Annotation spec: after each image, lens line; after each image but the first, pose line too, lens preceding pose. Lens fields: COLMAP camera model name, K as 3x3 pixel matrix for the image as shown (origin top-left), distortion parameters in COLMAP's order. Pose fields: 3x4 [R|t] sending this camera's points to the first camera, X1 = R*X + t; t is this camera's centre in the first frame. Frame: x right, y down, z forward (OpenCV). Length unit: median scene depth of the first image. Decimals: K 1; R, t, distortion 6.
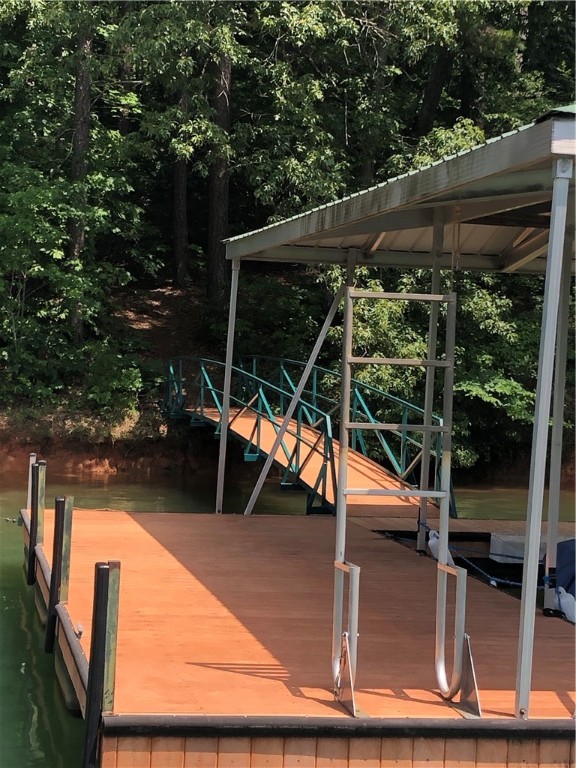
lens RADIAL K [[1634.4, 0, 265.4], [0, 1634.4, 395.1], [0, 0, 1]] dist [0.238297, -0.535153]
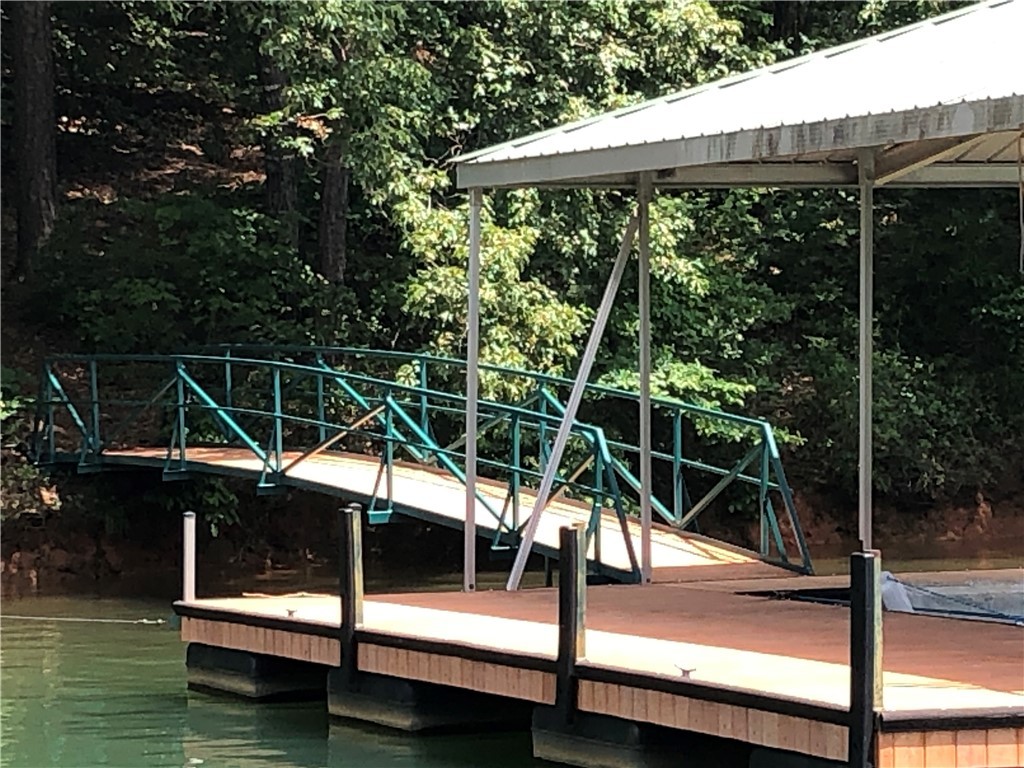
lens RADIAL K [[4171.3, 0, 512.0], [0, 4171.3, 384.0], [0, 0, 1]] dist [0.046185, 7.780255]
pose [[0.973946, -0.057925, 0.219258, -0.235752], [0.060664, 0.998142, -0.005774, 0.001964], [-0.218516, 0.018924, 0.975650, -0.376407]]
